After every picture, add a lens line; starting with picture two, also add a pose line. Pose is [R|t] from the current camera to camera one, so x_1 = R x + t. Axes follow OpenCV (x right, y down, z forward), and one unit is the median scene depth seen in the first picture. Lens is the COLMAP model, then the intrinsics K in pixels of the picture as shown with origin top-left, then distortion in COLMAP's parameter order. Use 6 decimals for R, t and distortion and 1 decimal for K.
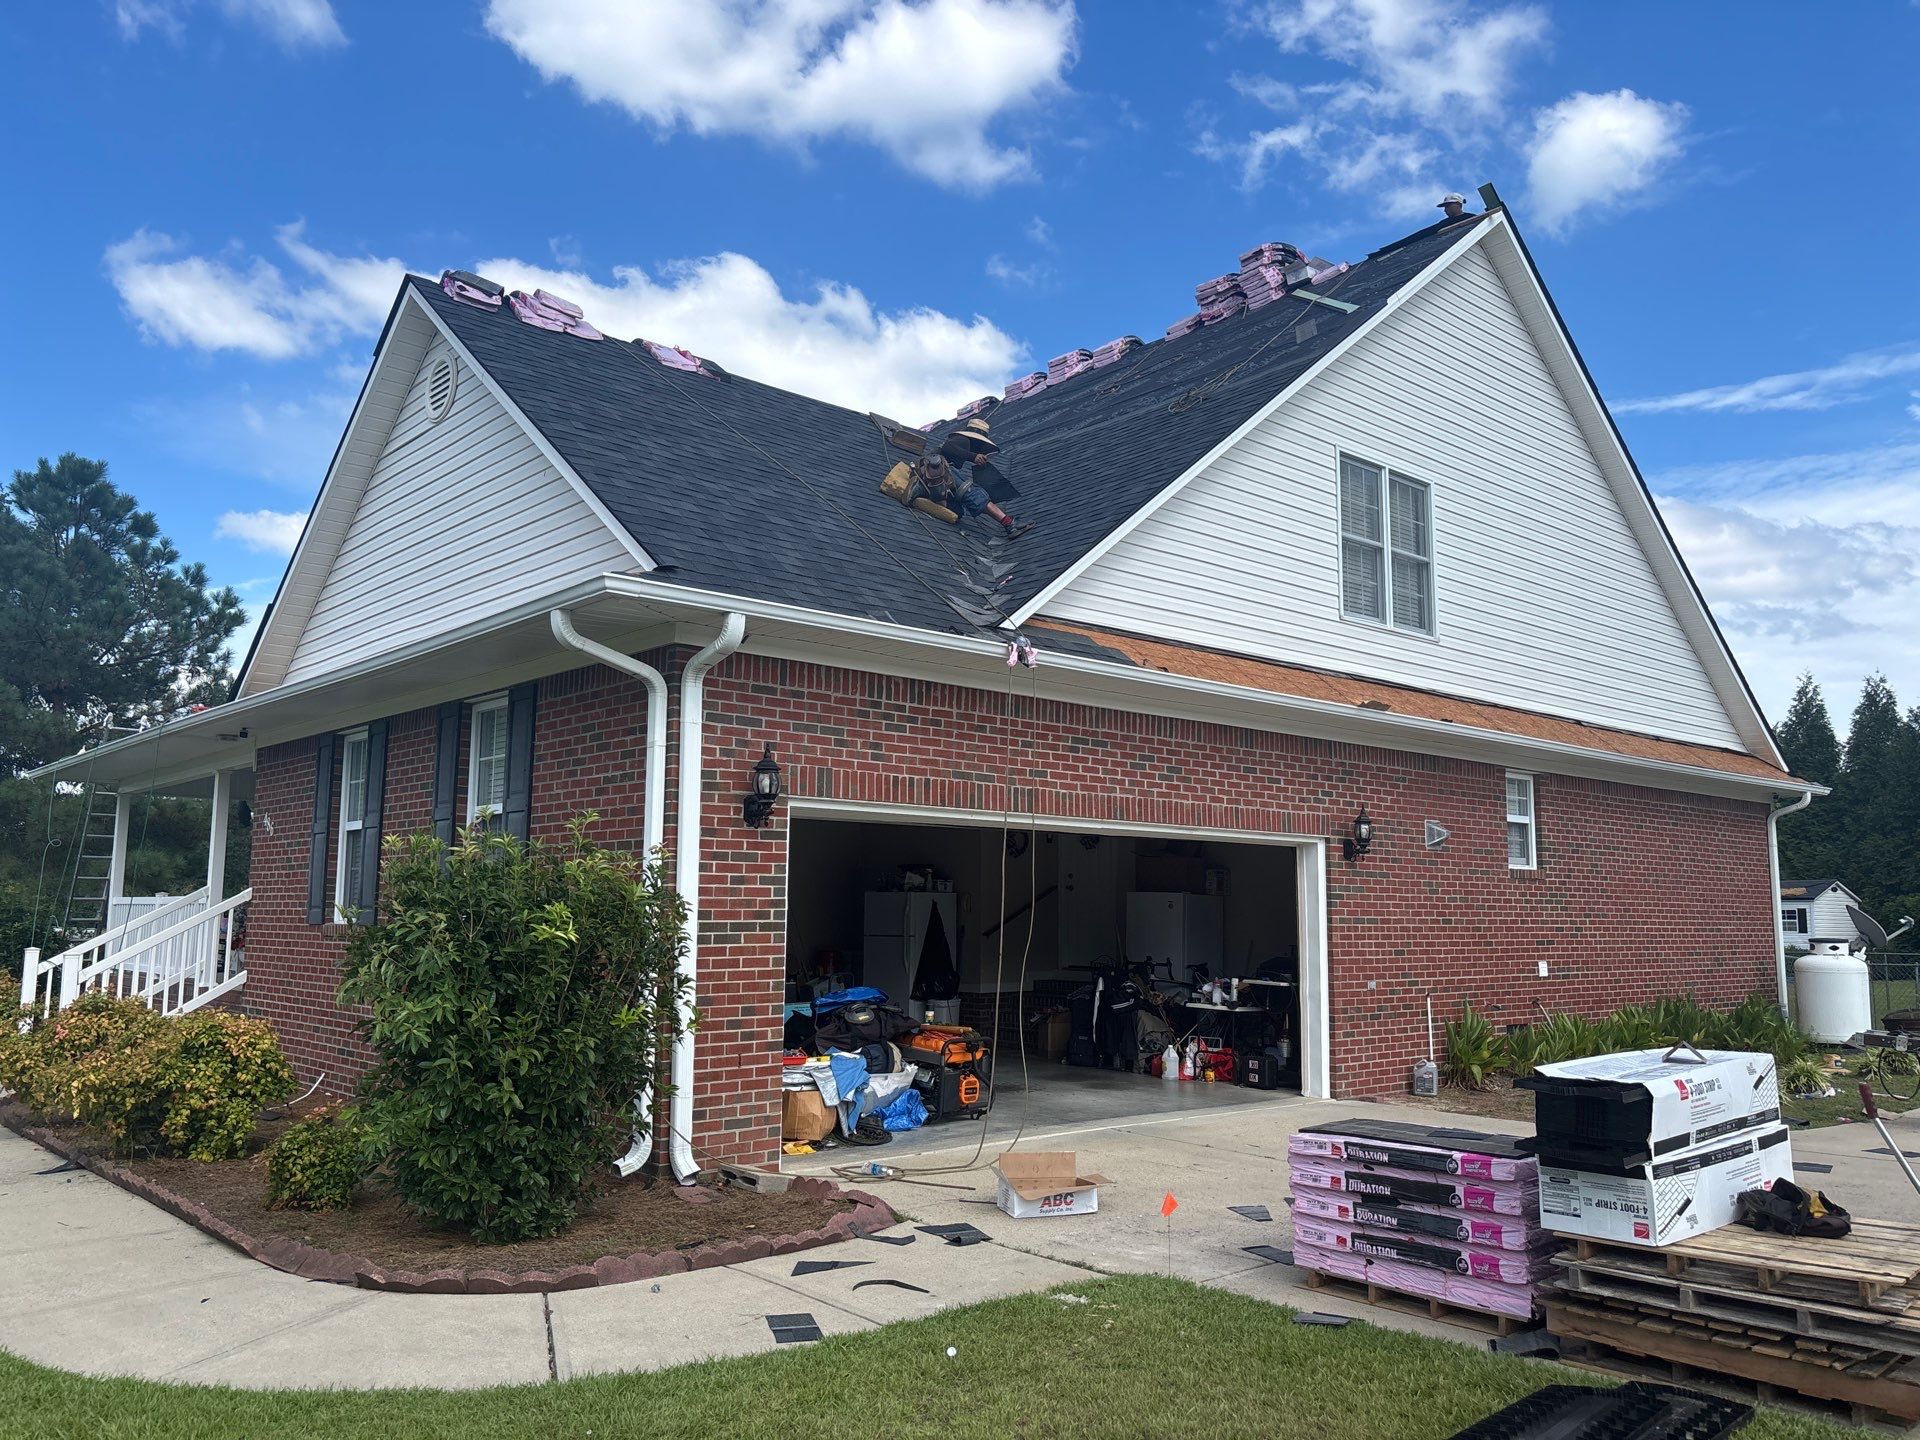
lens RADIAL K [[1423.1, 0, 914.3], [0, 1423.1, 733.0], [0, 0, 1]] dist [0.065579, -0.072781]
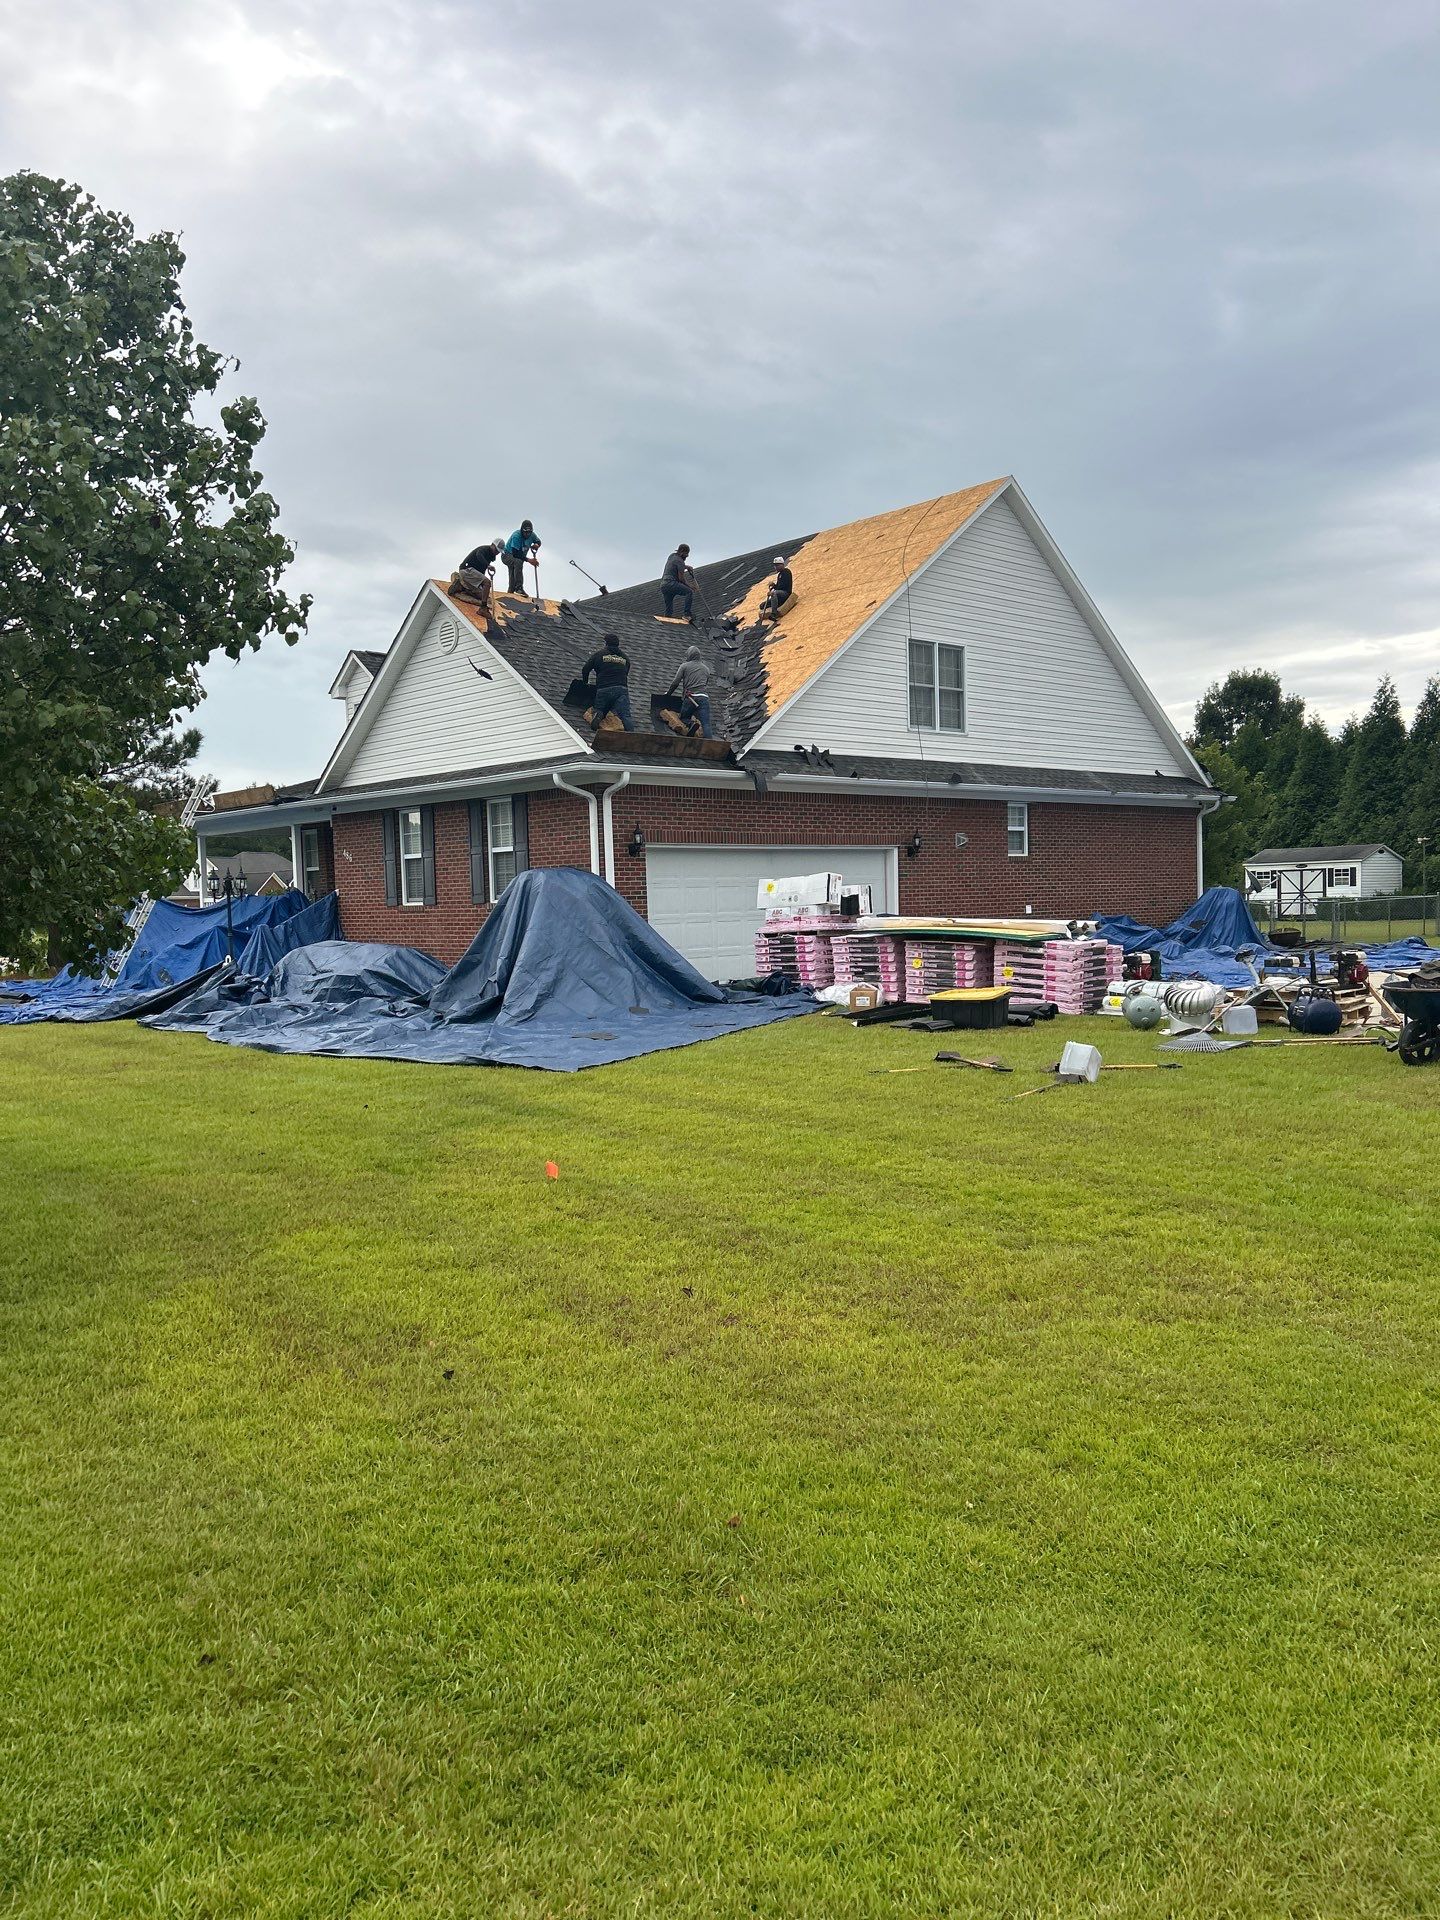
lens RADIAL K [[1451.0, 0, 684.8], [0, 1451.0, 1022.4], [0, 0, 1]] dist [0.000707, -0.000676]
pose [[0.999006, -0.036398, 0.025716, -0.072397], [0.030265, 0.977651, 0.208047, -0.124013], [-0.032714, -0.207062, 0.977781, -1.085770]]
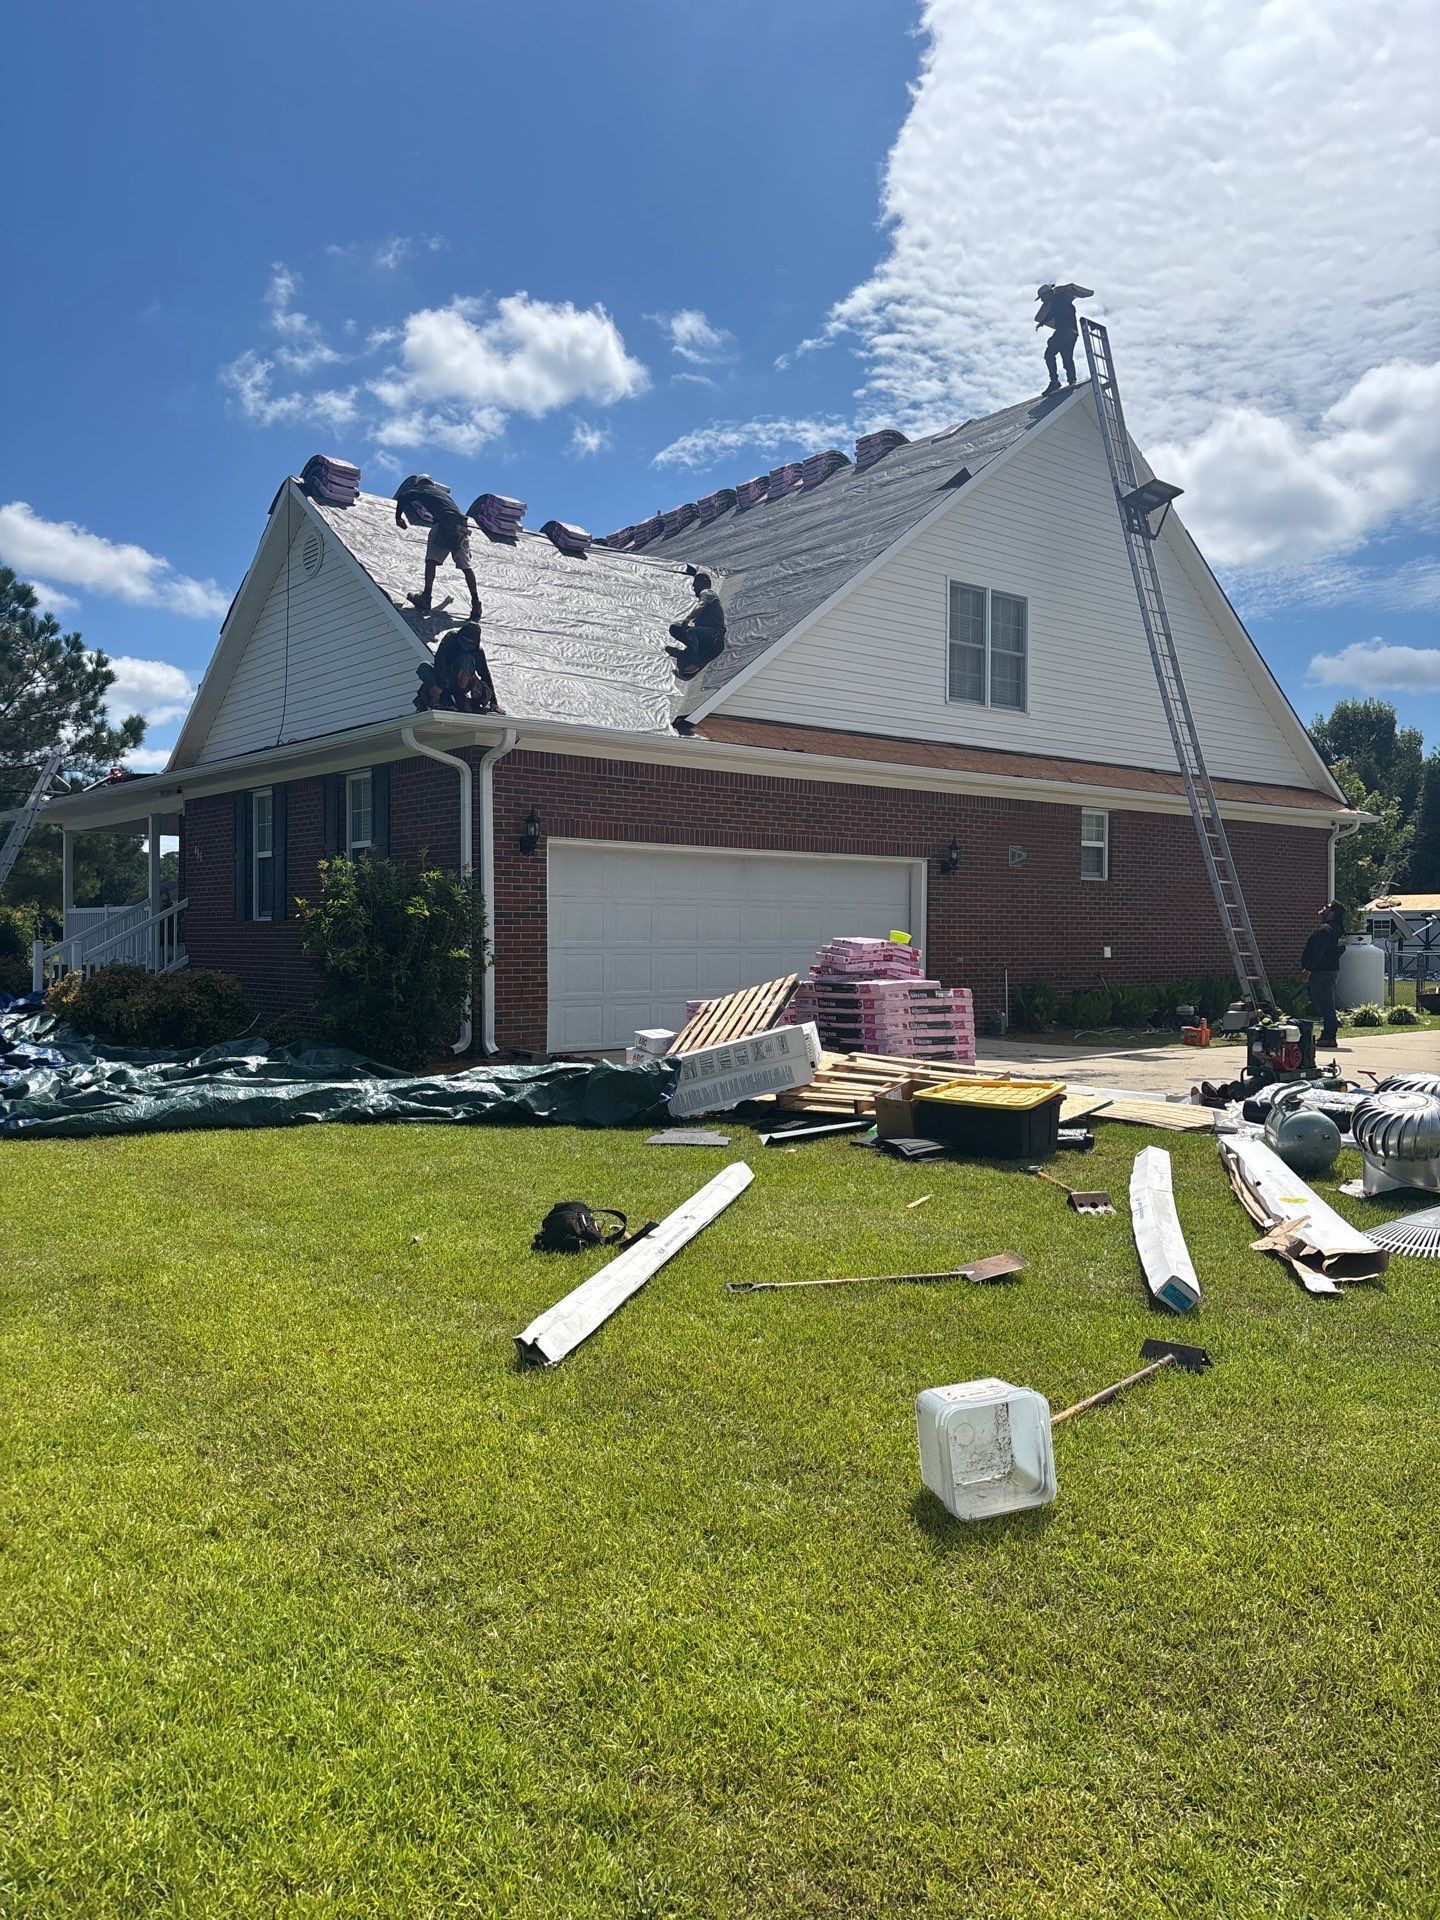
lens RADIAL K [[1423.1, 0, 717.1], [0, 1423.1, 982.0], [0, 0, 1]] dist [0.065579, -0.072781]
pose [[0.999947, -0.005484, -0.008681, 0.091601], [0.006772, 0.987712, 0.156137, -0.034478], [0.007718, -0.156187, 0.987697, -0.492356]]
